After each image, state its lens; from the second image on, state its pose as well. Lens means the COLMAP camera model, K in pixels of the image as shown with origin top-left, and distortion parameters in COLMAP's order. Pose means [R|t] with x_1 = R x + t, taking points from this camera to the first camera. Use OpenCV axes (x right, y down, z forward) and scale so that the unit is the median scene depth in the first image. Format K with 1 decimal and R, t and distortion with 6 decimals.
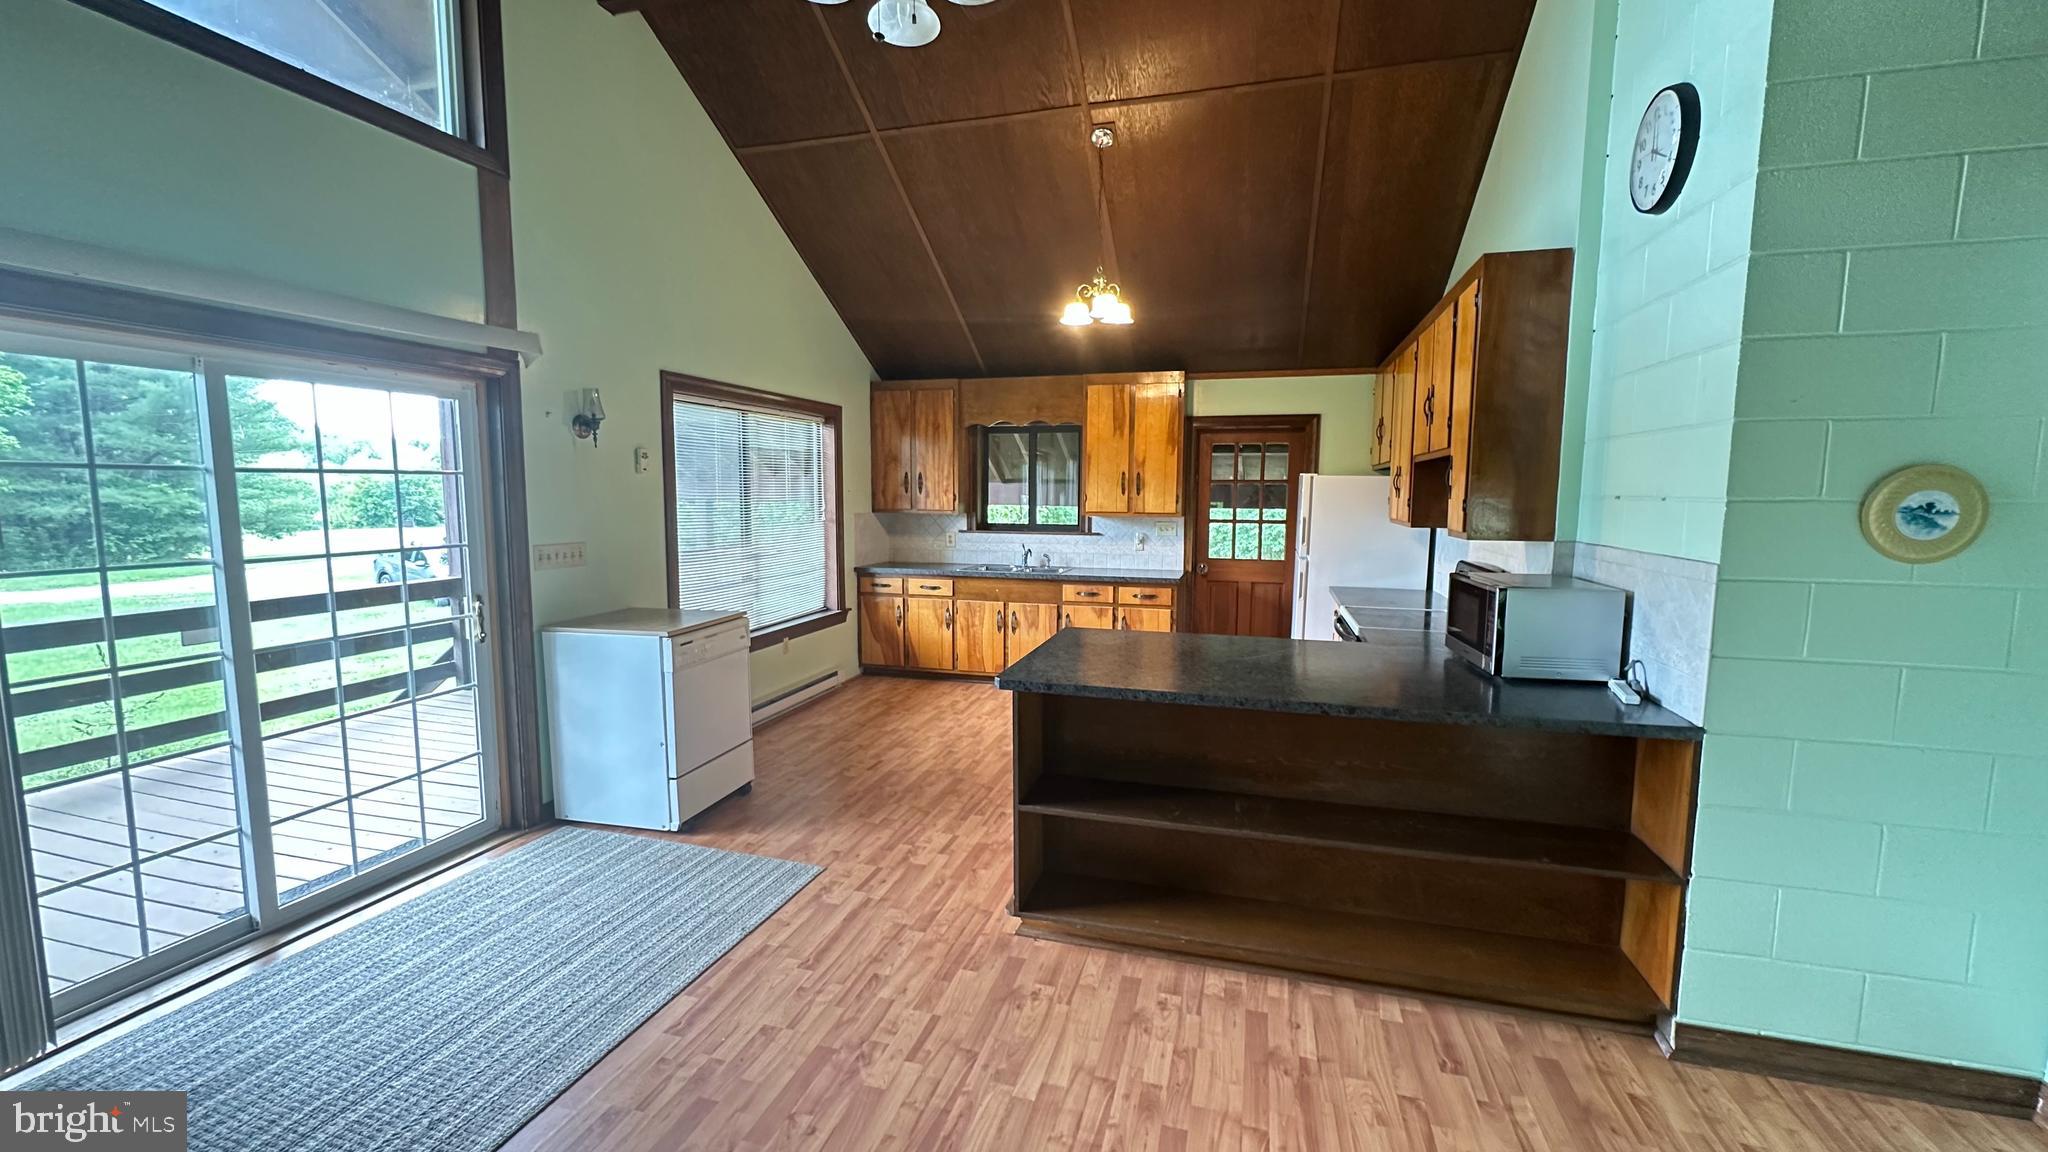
lens RADIAL K [[818.6, 0, 1022.3], [0, 818.6, 575.0], [0, 0, 1]] dist [-0.001483, 0.000246]
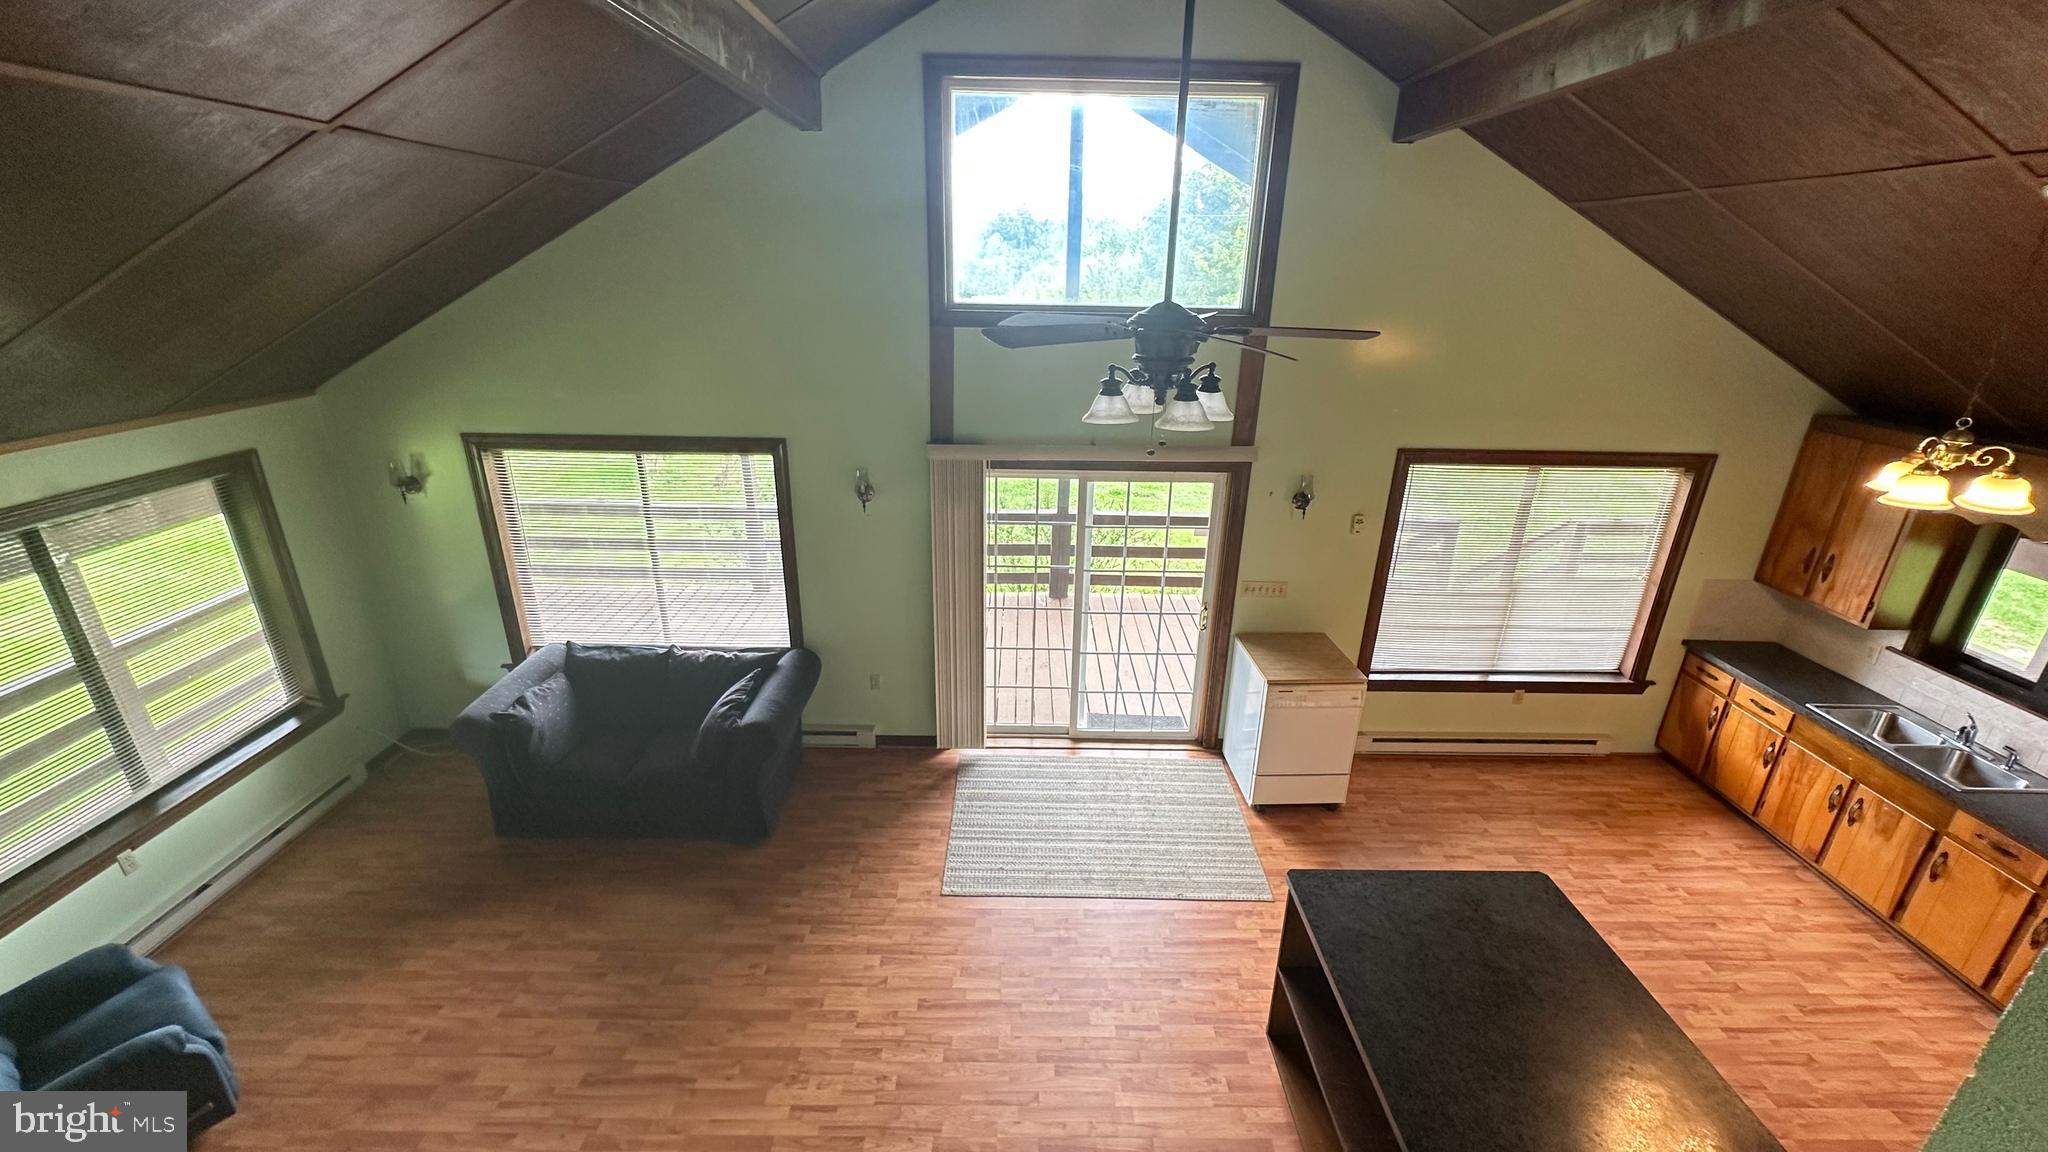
lens RADIAL K [[818.6, 0, 1024.0], [0, 818.6, 579.4], [0, 0, 1]] dist [-0.001483, 0.000246]
pose [[0.283397, 0.346998, -0.894024, 0.481661], [-0.117501, 0.937783, 0.326735, -0.382533], [0.951777, 0.012453, 0.306537, 0.152935]]
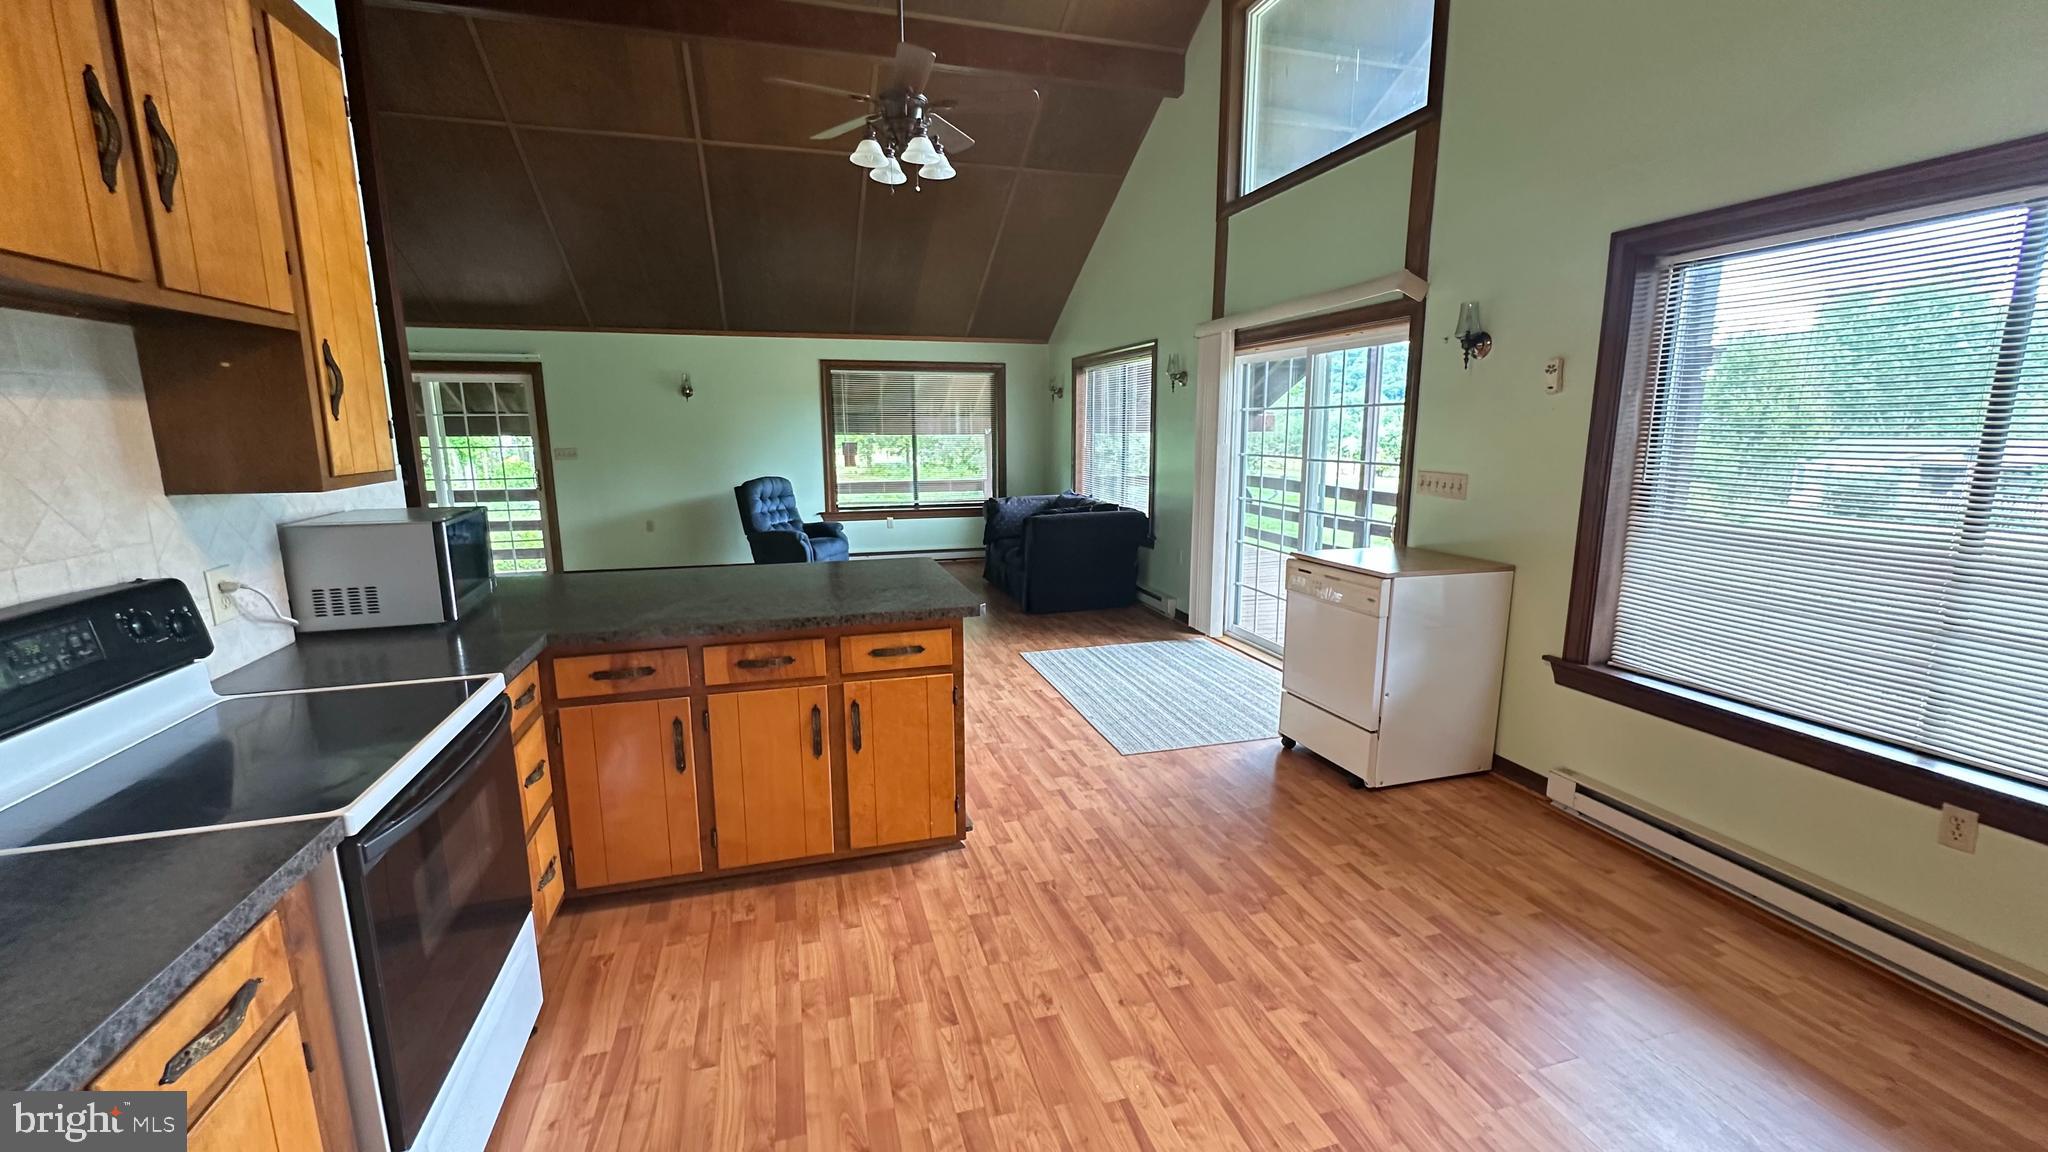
lens RADIAL K [[818.6, 0, 1022.3], [0, 818.6, 580.4], [0, 0, 1]] dist [-0.001483, 0.000246]
pose [[-0.843822, 0.096756, -0.527829, 0.335045], [-0.058101, 0.961356, 0.269109, -0.126546], [0.533469, 0.257747, -0.805591, 1.323126]]
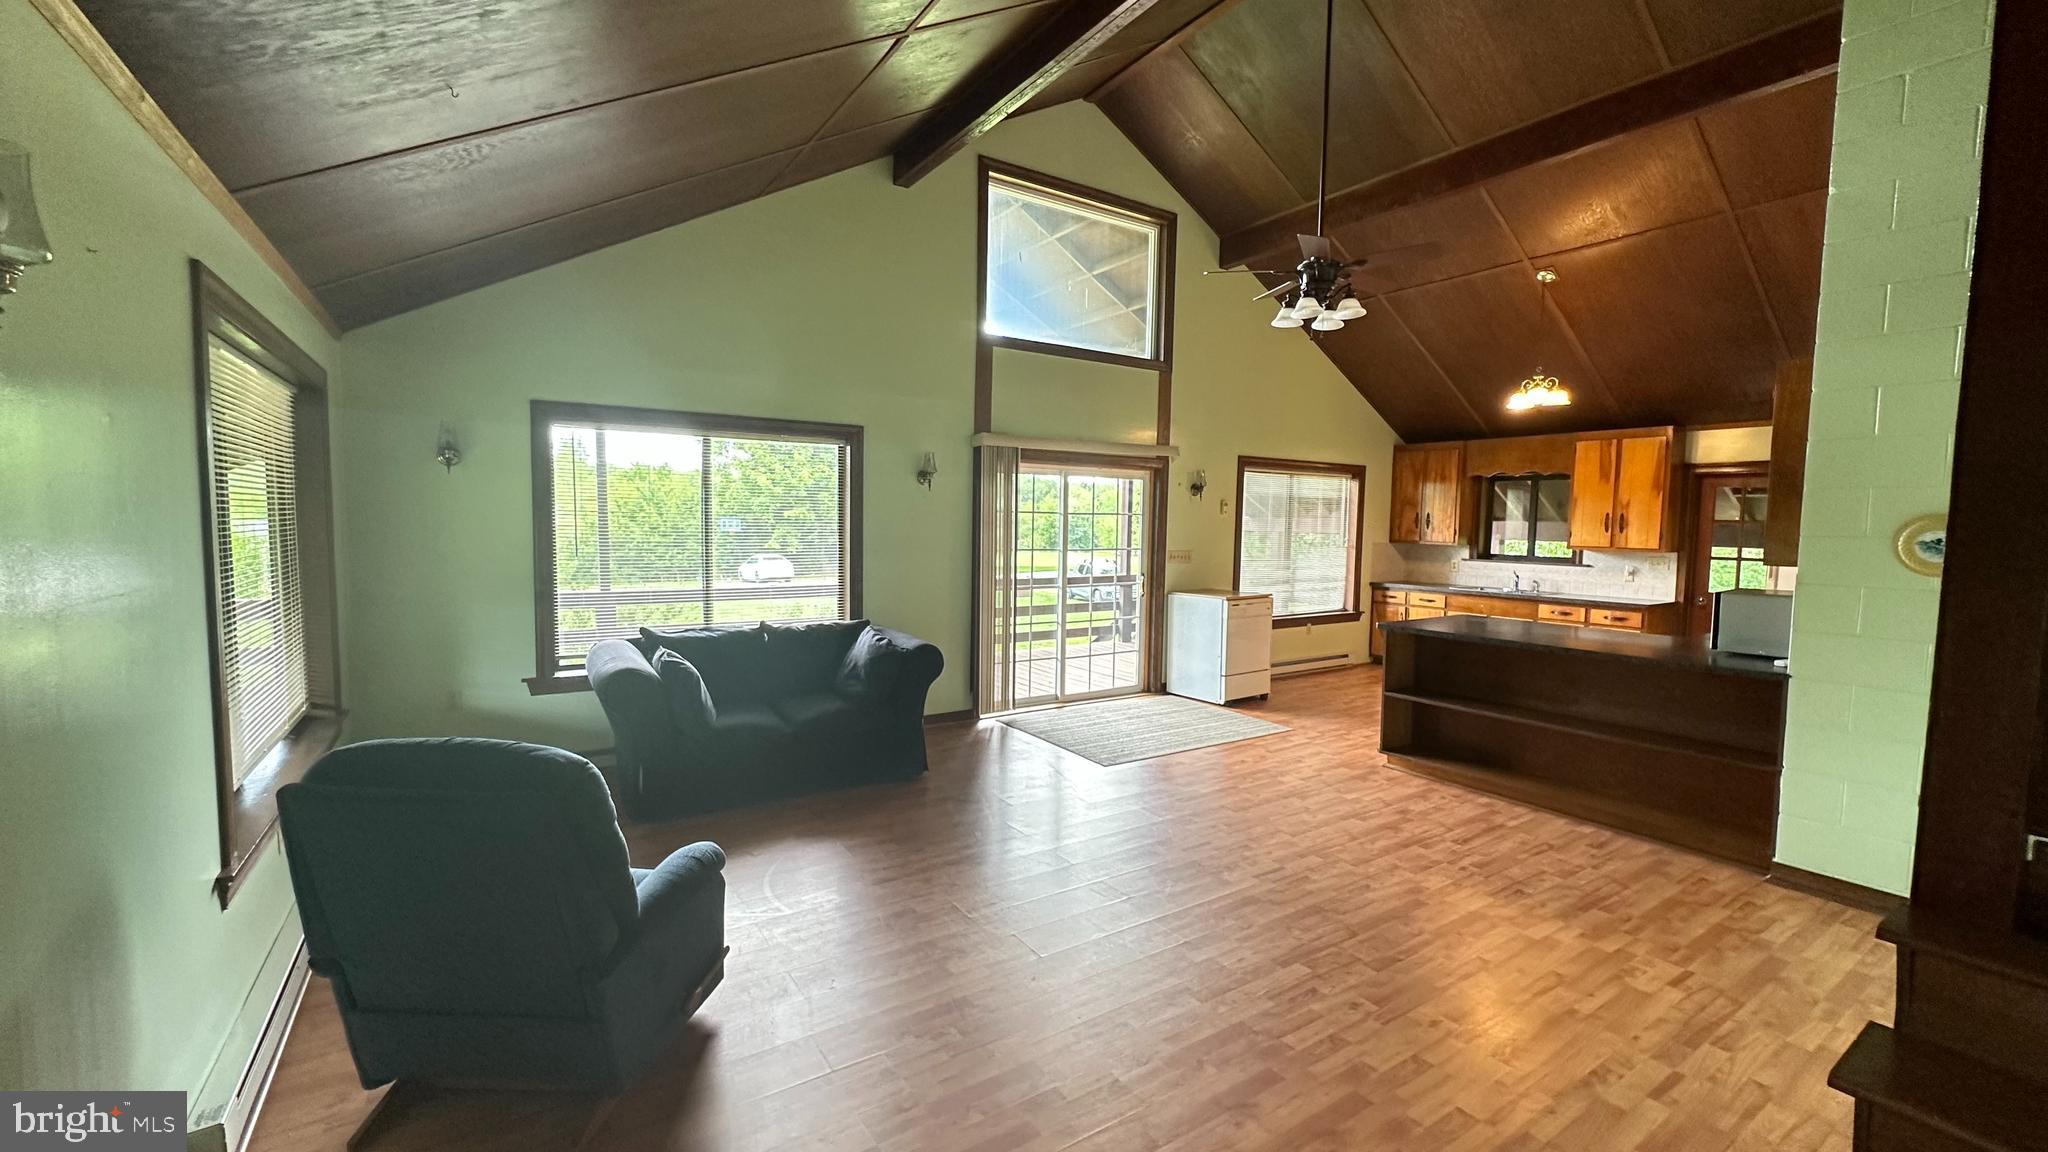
lens RADIAL K [[818.6, 0, 1025.0], [0, 818.6, 576.7], [0, 0, 1]] dist [-0.001483, 0.000246]
pose [[0.762126, 0.052974, -0.645258, 0.346428], [-0.079572, 0.996755, -0.012153, 0.064497], [0.642520, 0.060606, 0.763868, -0.602849]]
